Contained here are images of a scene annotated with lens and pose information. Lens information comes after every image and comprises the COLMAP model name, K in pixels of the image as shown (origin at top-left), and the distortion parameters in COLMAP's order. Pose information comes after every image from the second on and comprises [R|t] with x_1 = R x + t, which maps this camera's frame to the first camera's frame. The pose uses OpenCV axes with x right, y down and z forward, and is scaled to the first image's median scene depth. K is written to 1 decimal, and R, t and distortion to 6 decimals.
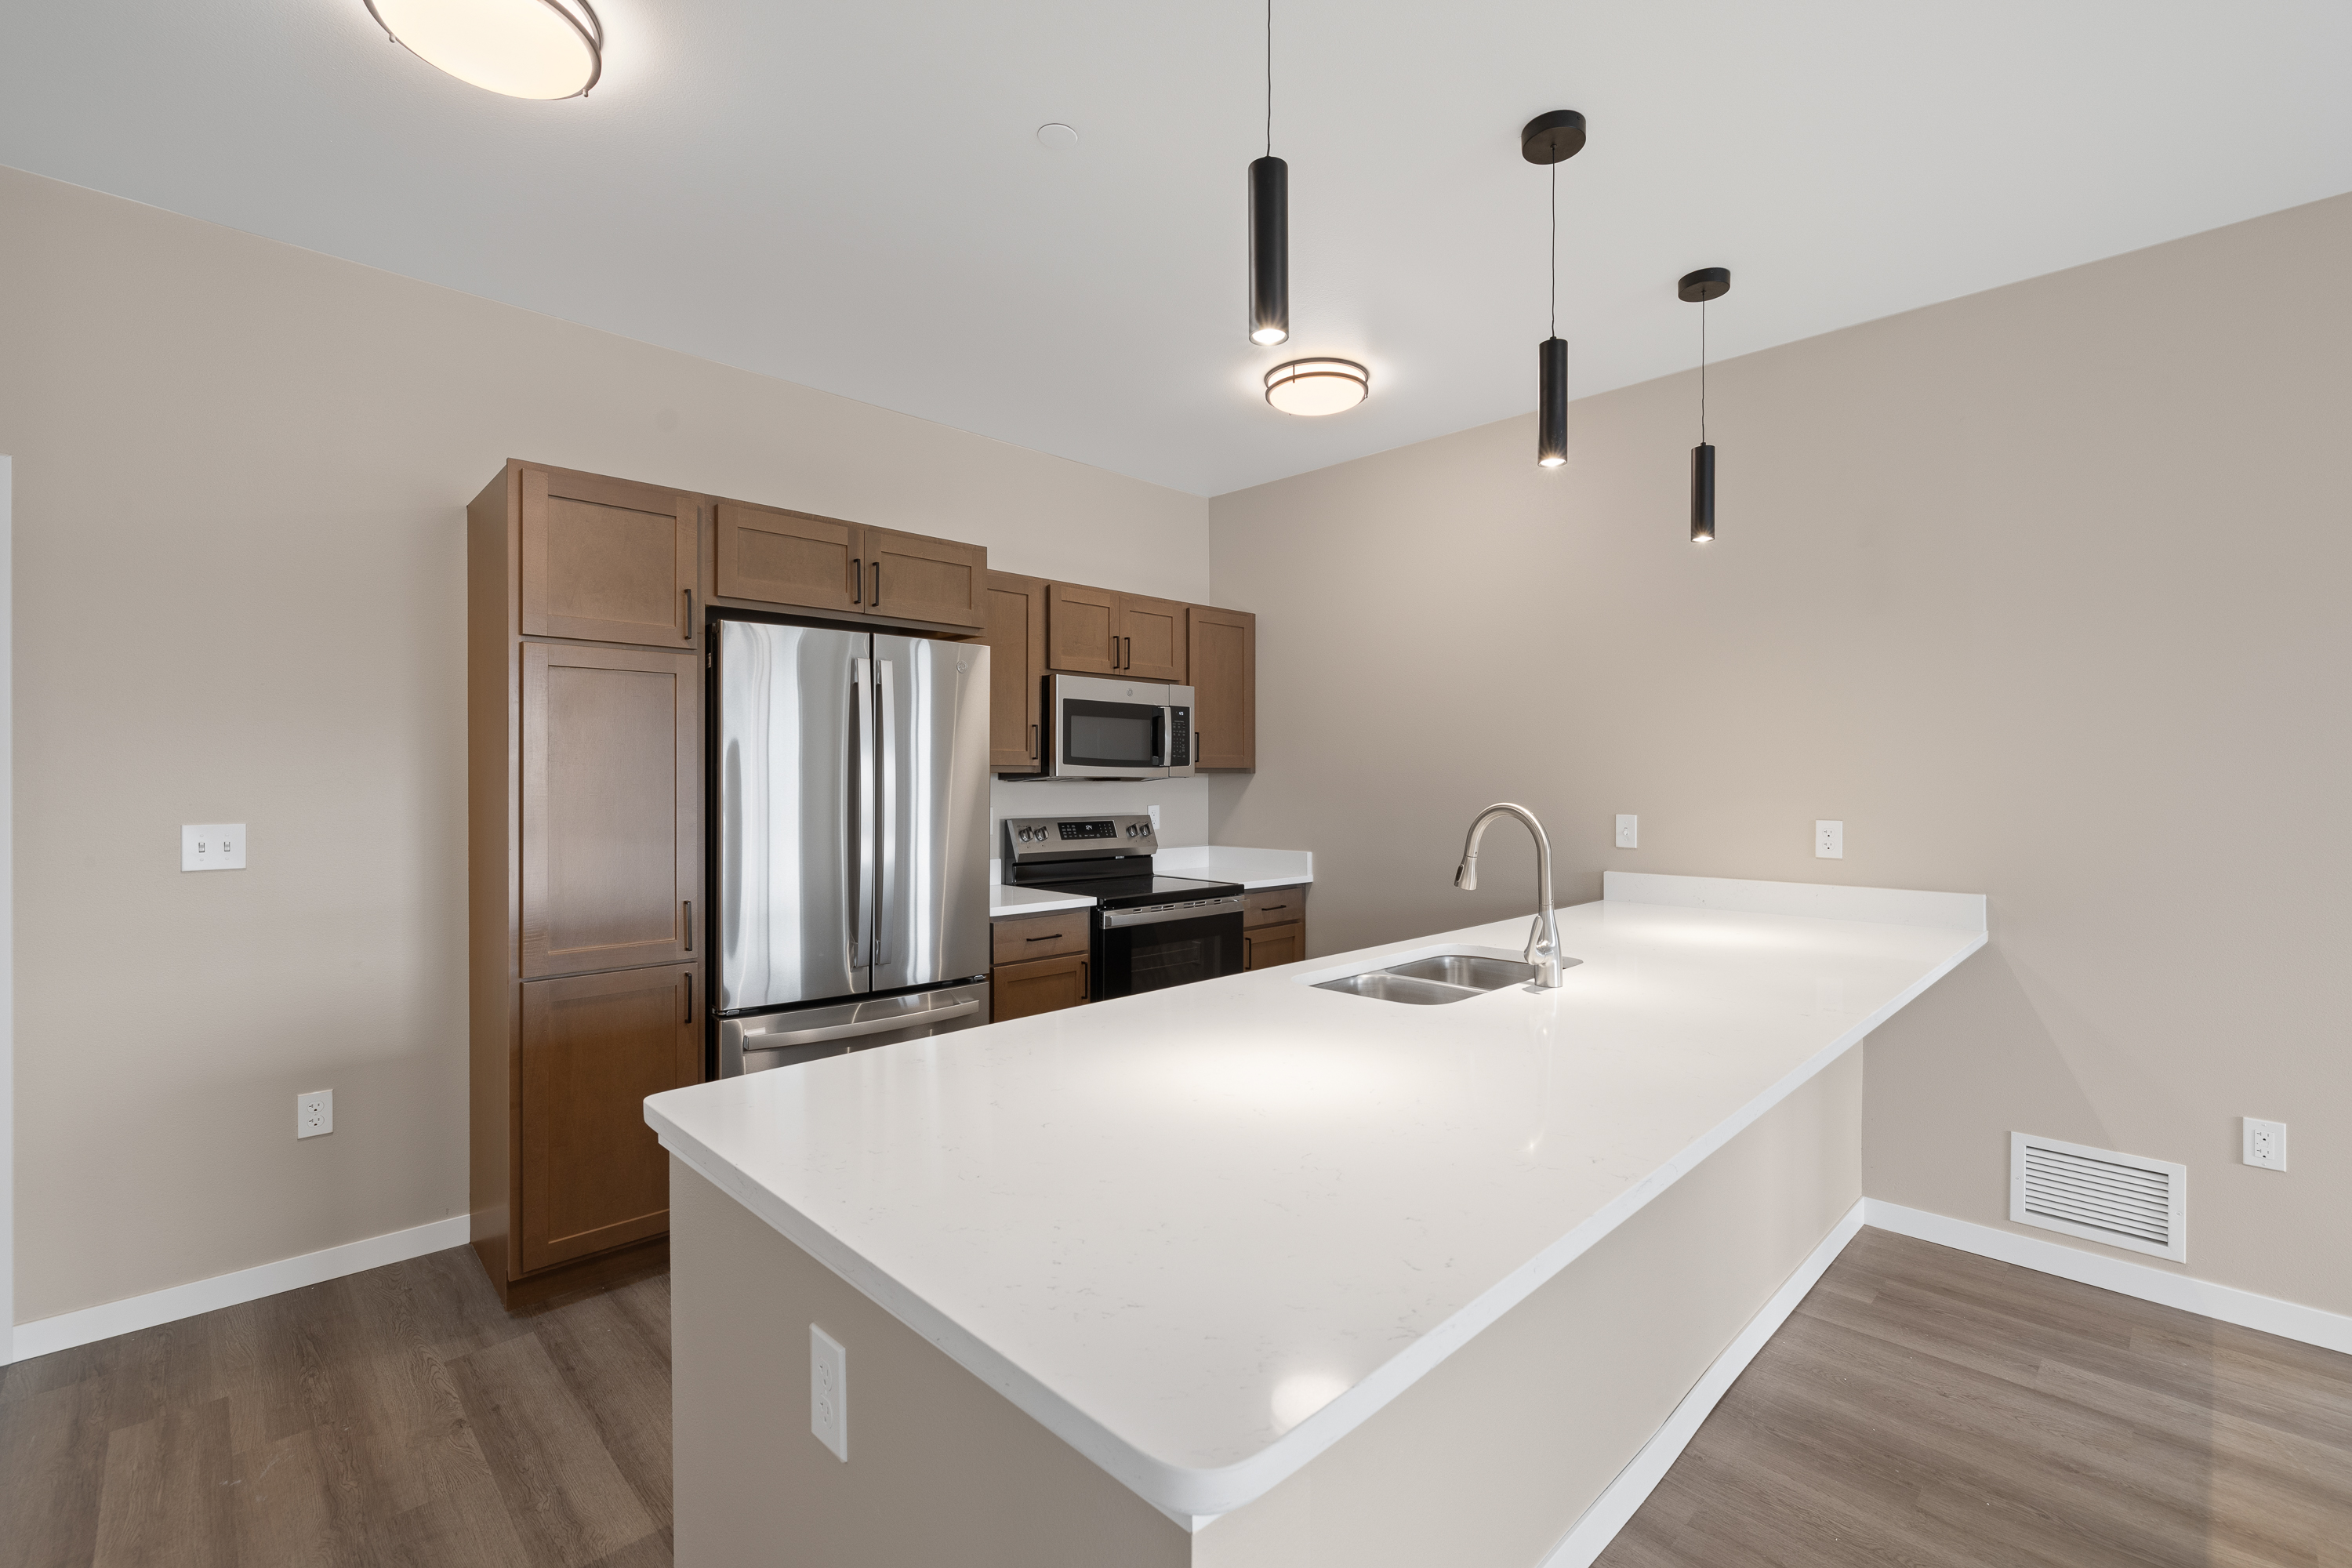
lens RADIAL K [[1013.6, 0, 1189.2], [0, 1013.6, 781.0], [0, 0, 1]] dist [-0.002545, -0.000410]
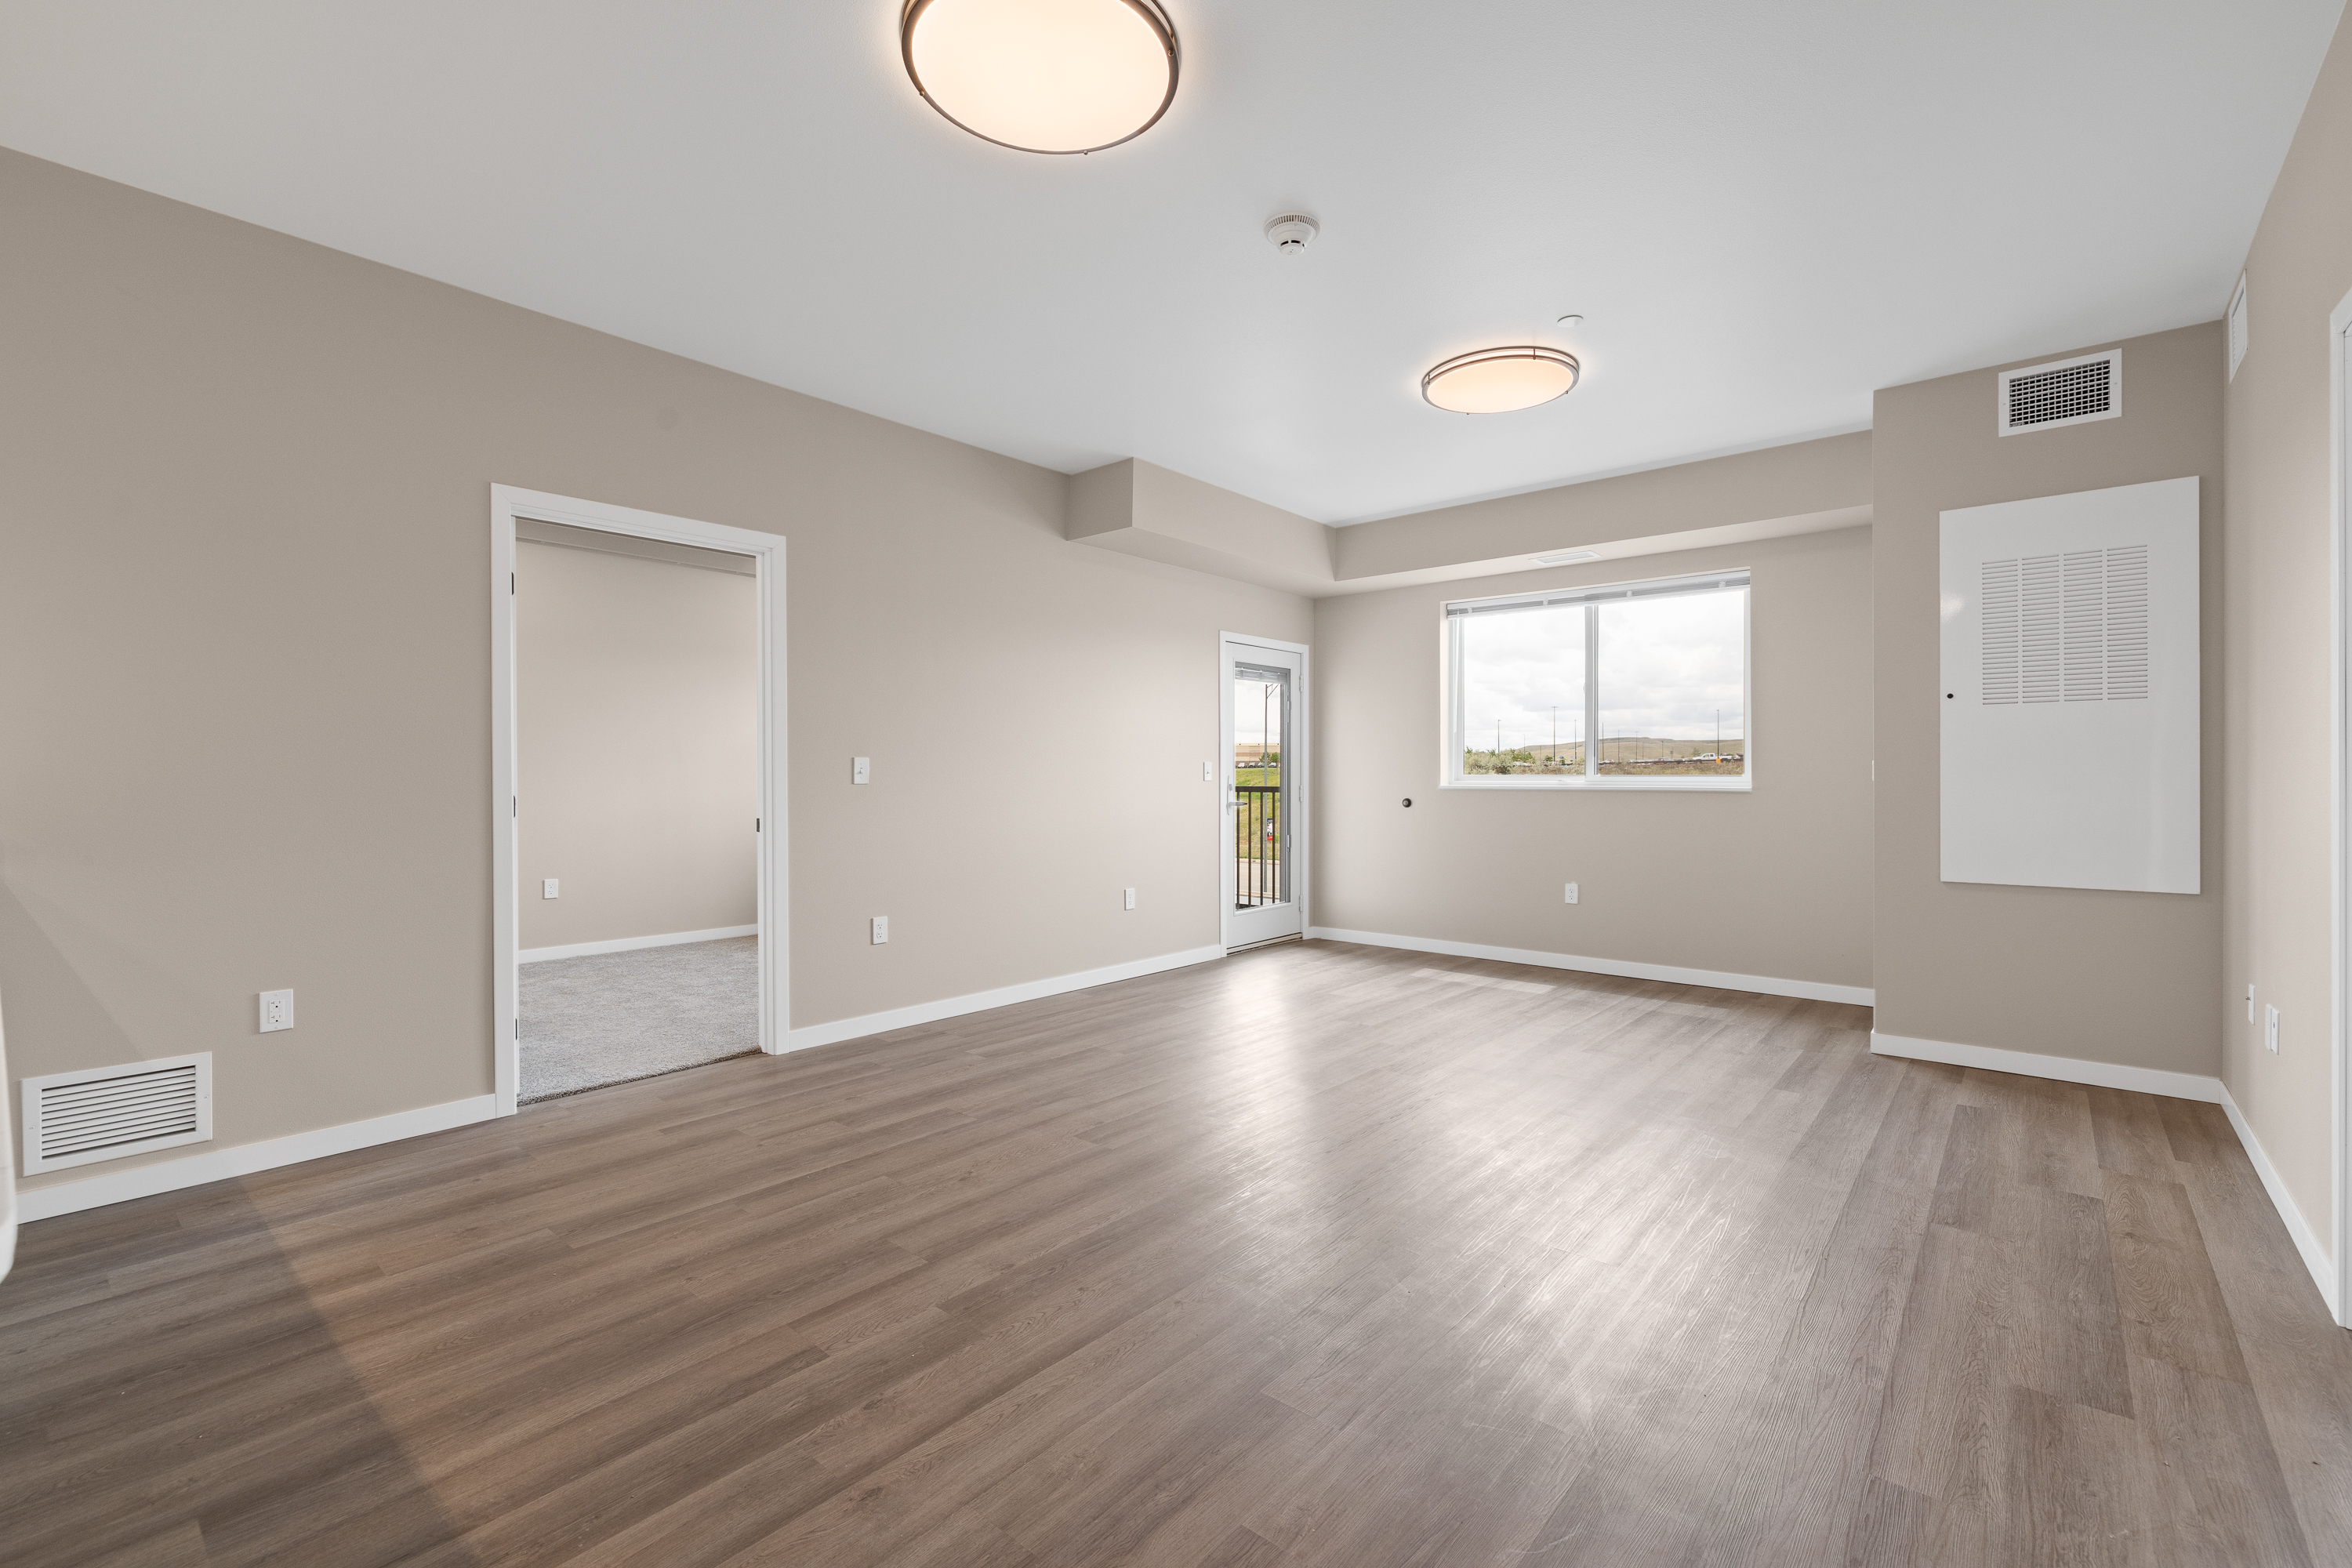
lens RADIAL K [[1013.6, 0, 1189.2], [0, 1013.6, 781.0], [0, 0, 1]] dist [-0.002545, -0.000410]
pose [[-0.090456, -0.006009, 0.995882, -0.247325], [0.001823, 0.999979, 0.006199, 0.089627], [-0.995899, 0.002376, -0.090443, 0.033071]]
